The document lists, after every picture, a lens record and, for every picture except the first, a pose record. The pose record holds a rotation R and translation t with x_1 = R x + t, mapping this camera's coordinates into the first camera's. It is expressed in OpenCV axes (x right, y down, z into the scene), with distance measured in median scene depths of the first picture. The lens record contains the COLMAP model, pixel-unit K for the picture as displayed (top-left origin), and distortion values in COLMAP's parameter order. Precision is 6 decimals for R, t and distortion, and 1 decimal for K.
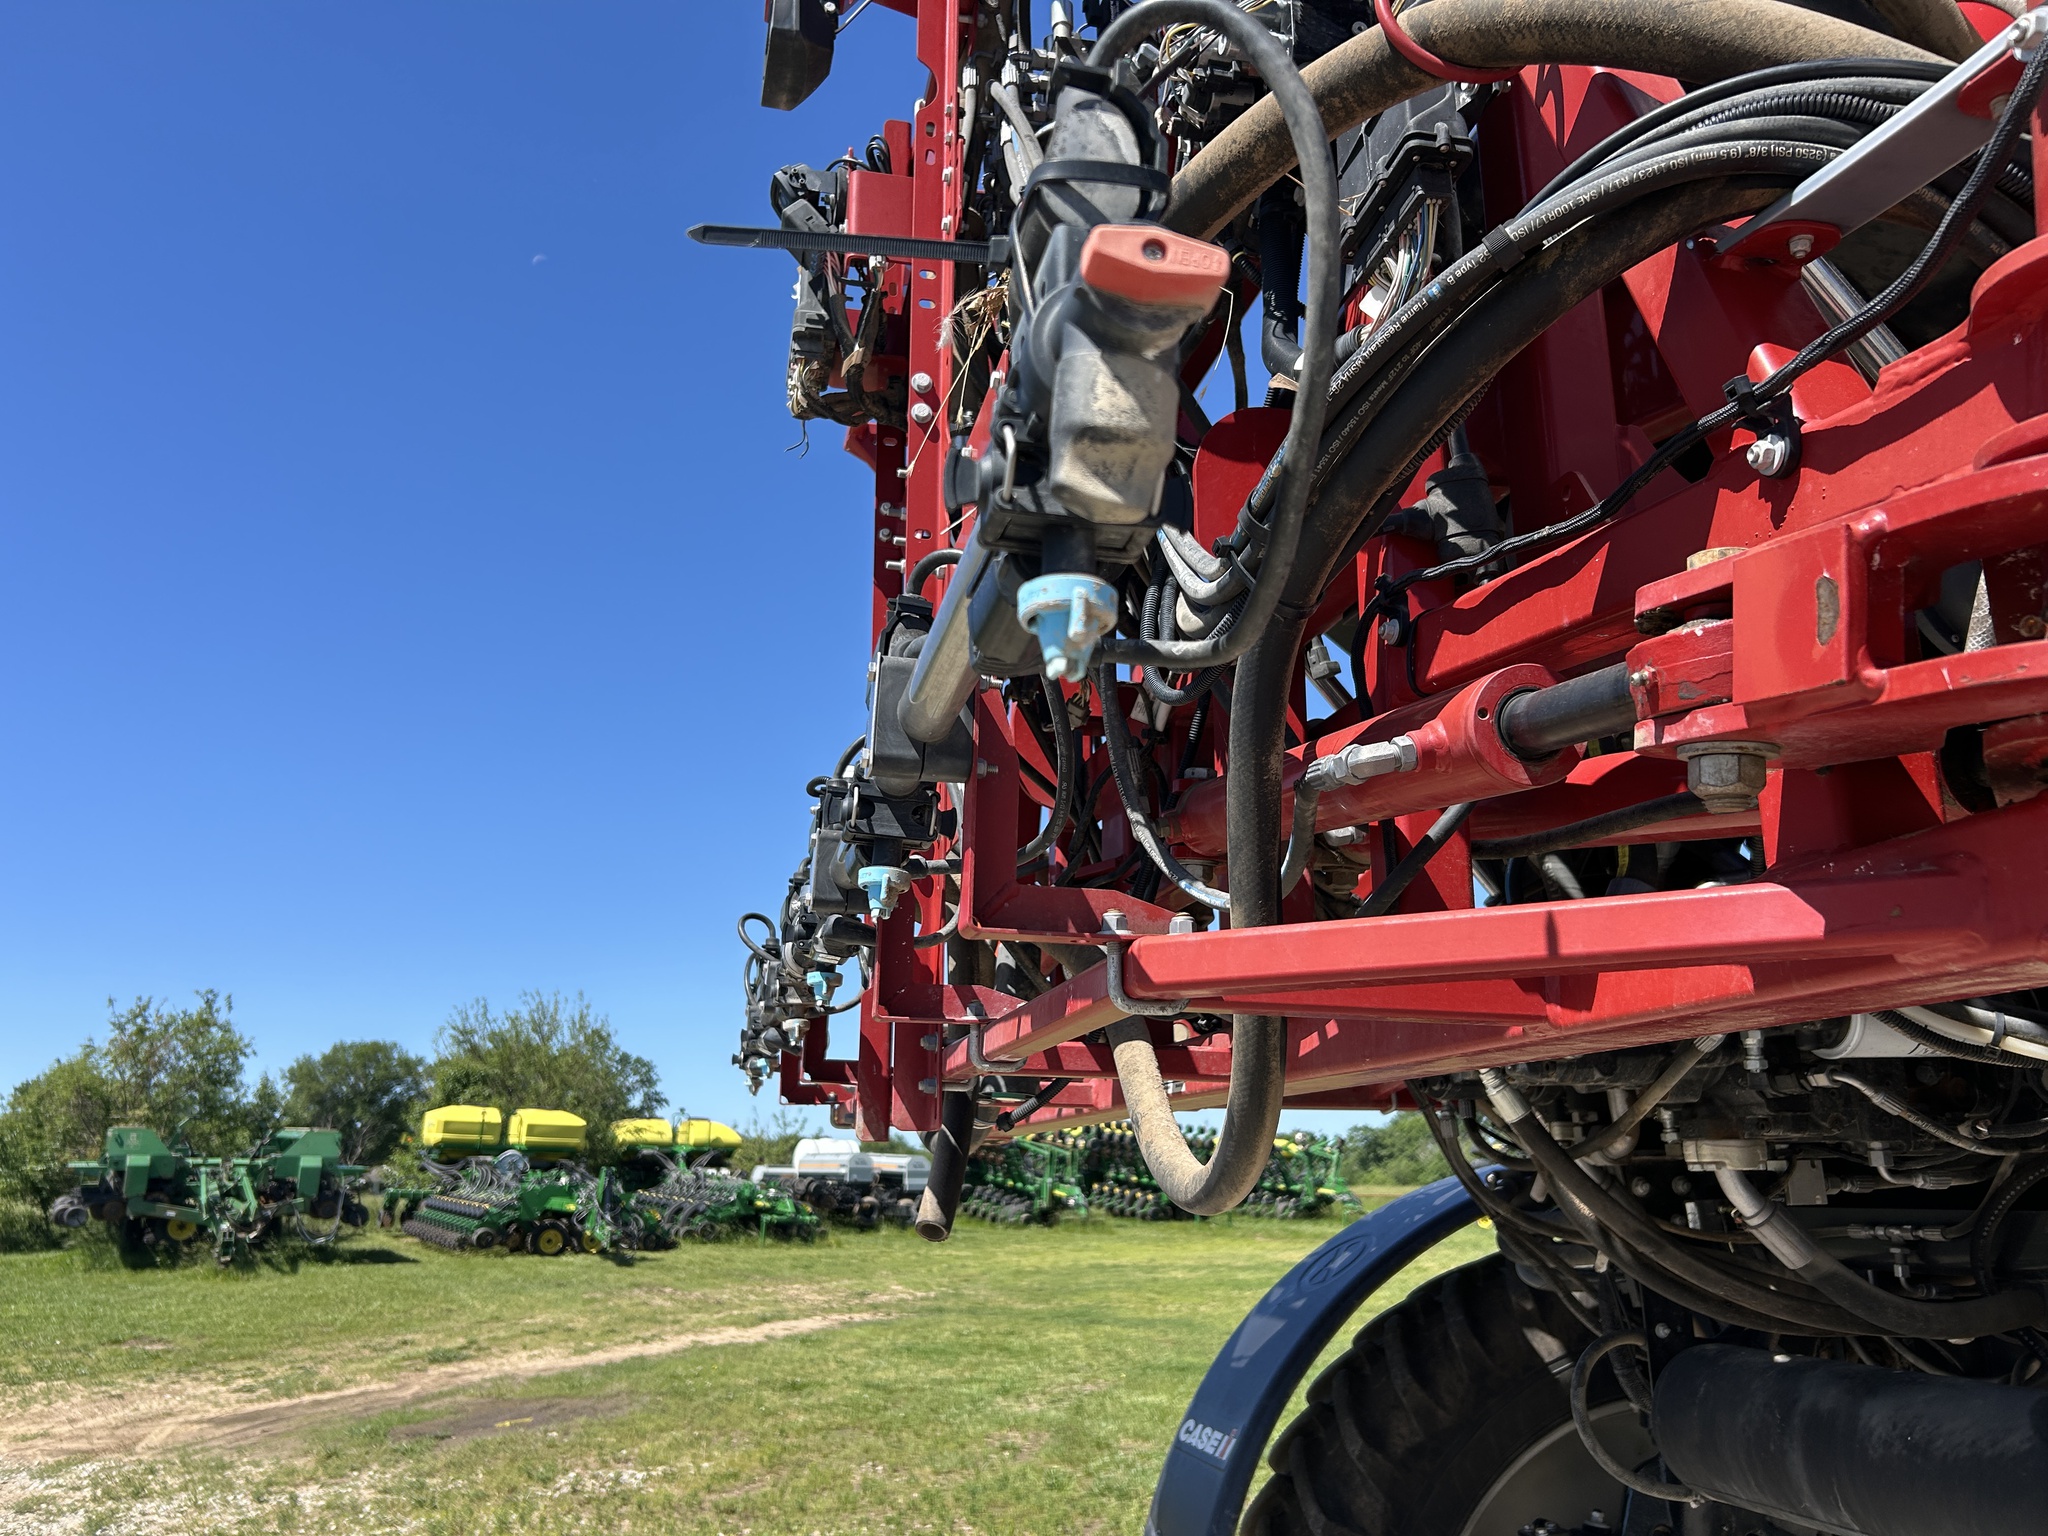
lens RADIAL K [[1536.6, 0, 1034.0], [0, 1536.6, 771.3], [0, 0, 1]] dist [0.053660, -0.067134]
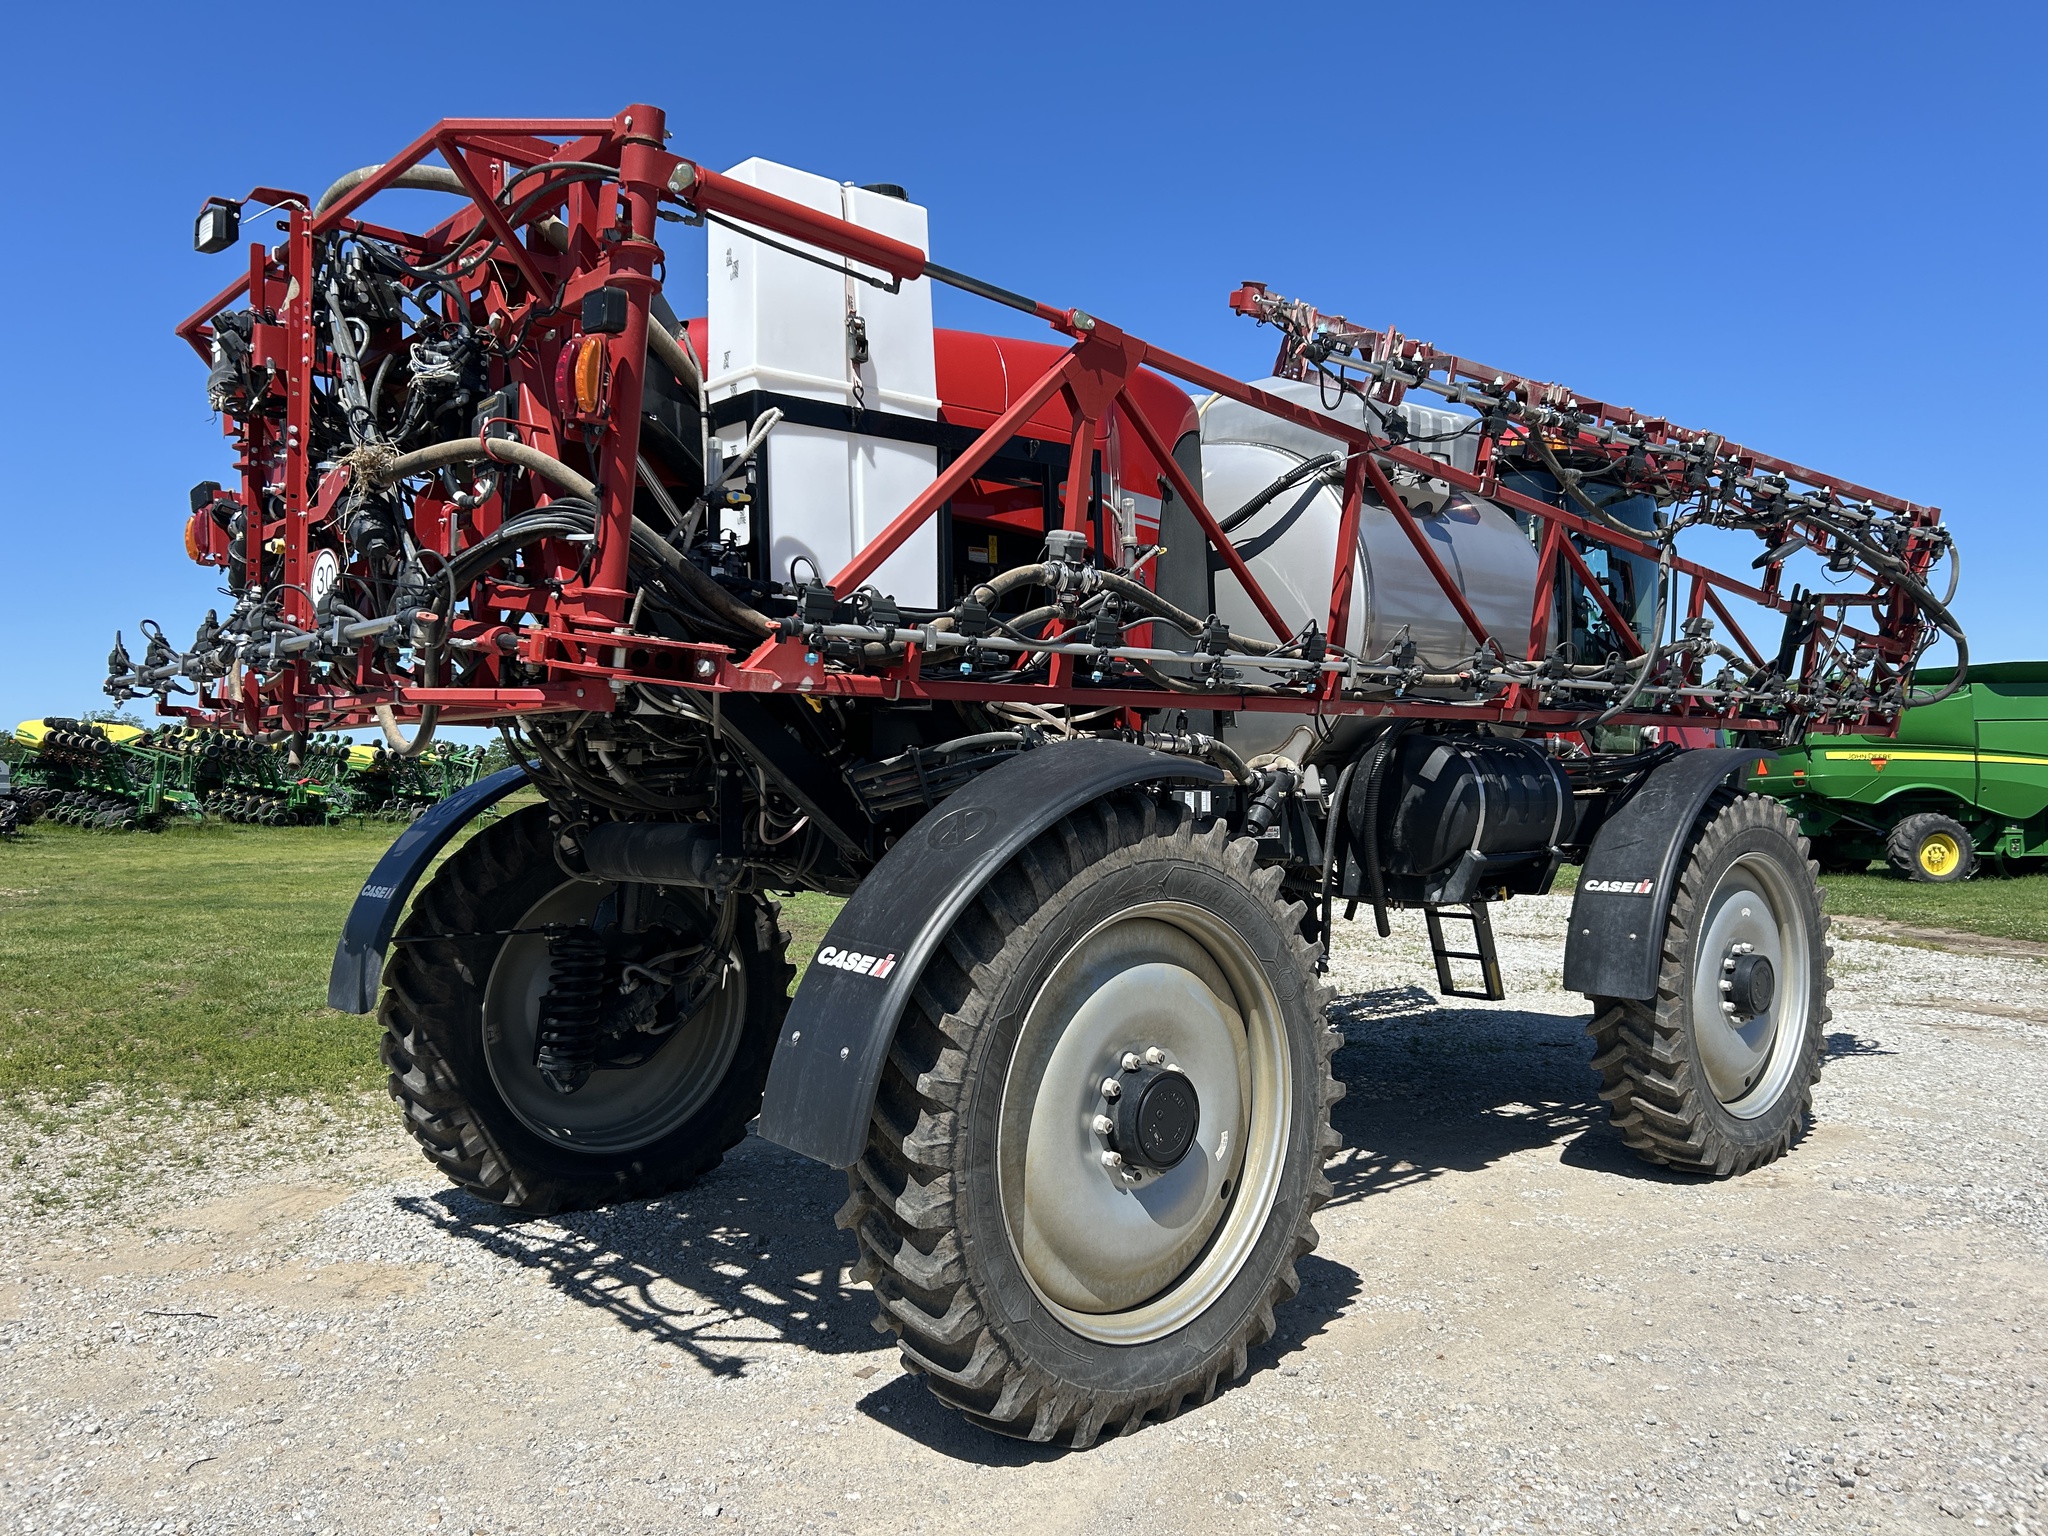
lens RADIAL K [[1536.6, 0, 1034.0], [0, 1536.6, 771.3], [0, 0, 1]] dist [0.053660, -0.067134]
pose [[0.860938, 0.014806, 0.508494, -0.027298], [-0.137724, 0.969031, 0.204967, -0.035372], [-0.489711, -0.246495, 0.836315, -0.157484]]
